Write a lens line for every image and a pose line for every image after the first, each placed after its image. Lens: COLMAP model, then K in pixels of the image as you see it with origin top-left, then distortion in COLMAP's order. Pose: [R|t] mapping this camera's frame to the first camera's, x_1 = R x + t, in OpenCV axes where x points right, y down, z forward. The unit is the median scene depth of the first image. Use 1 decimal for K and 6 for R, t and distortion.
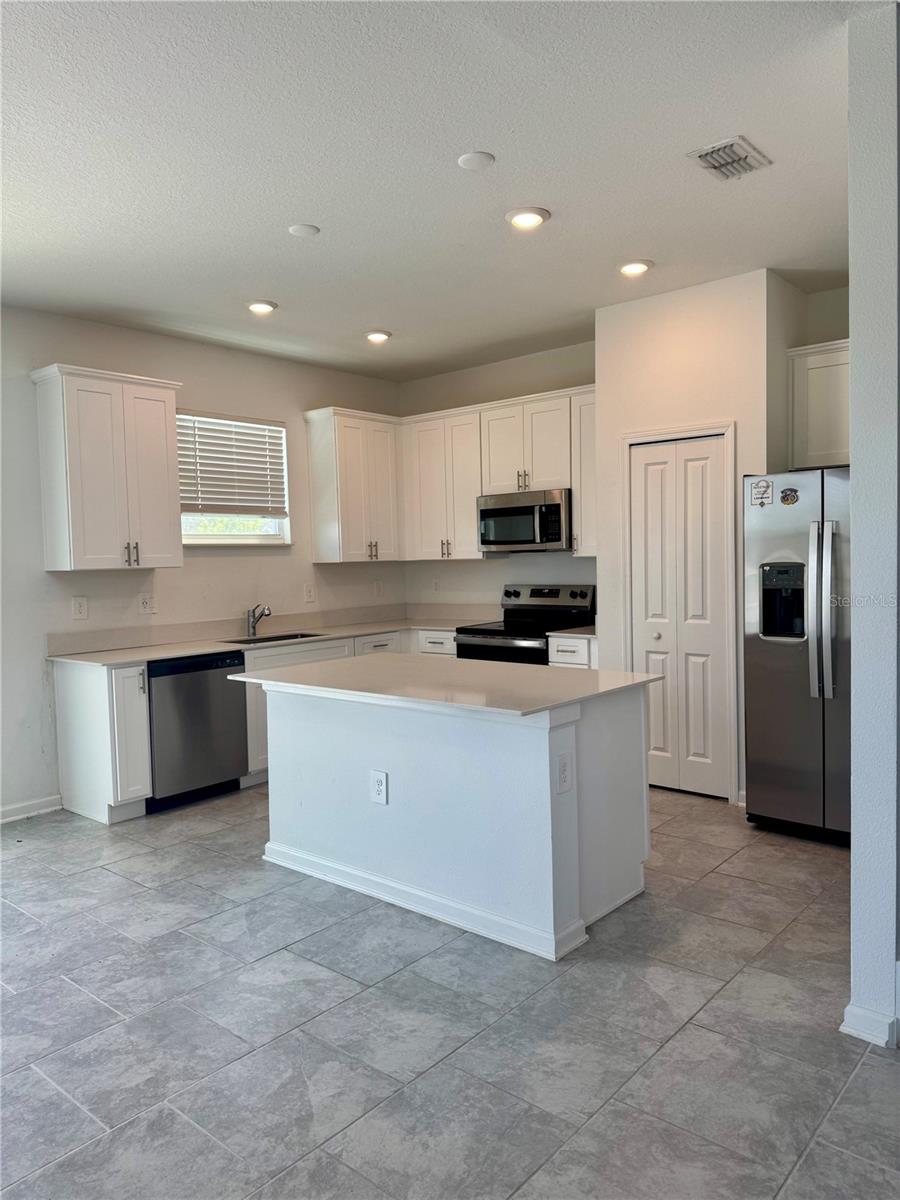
lens RADIAL K [[837.5, 0, 450.3], [0, 837.5, 597.4], [0, 0, 1]] dist [0.040332, -0.007270]
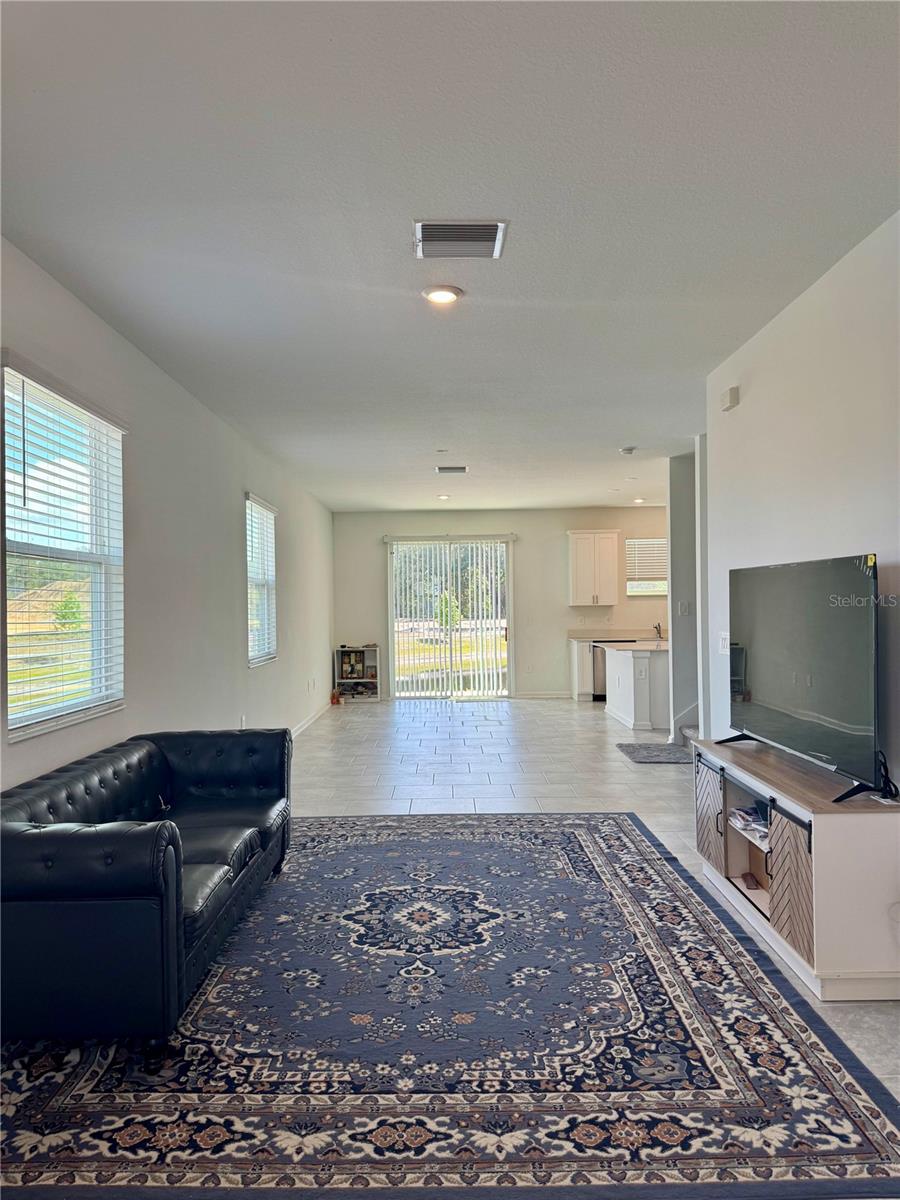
lens RADIAL K [[837.5, 0, 451.0], [0, 837.5, 601.9], [0, 0, 1]] dist [0.040332, -0.007270]
pose [[0.657563, 0.013022, -0.753287, 1.190275], [-0.036051, 0.999249, -0.014197, 0.006292], [0.752537, 0.036492, 0.657539, -0.954786]]
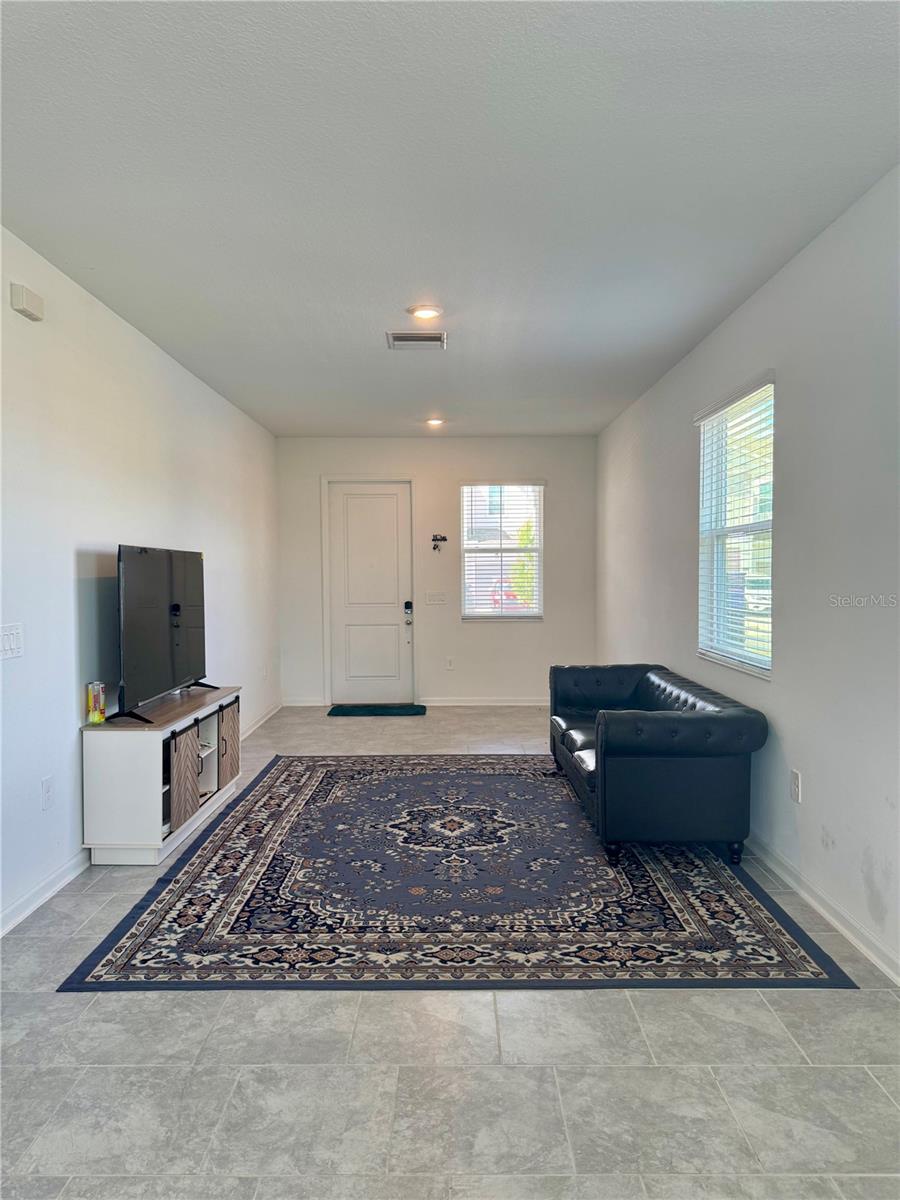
lens RADIAL K [[837.5, 0, 450.4], [0, 837.5, 600.1], [0, 0, 1]] dist [0.040332, -0.007270]
pose [[-0.652669, 0.001673, 0.757642, -2.184670], [0.054027, 0.997555, 0.044339, -0.050581], [-0.755715, 0.069872, -0.651163, 1.869893]]
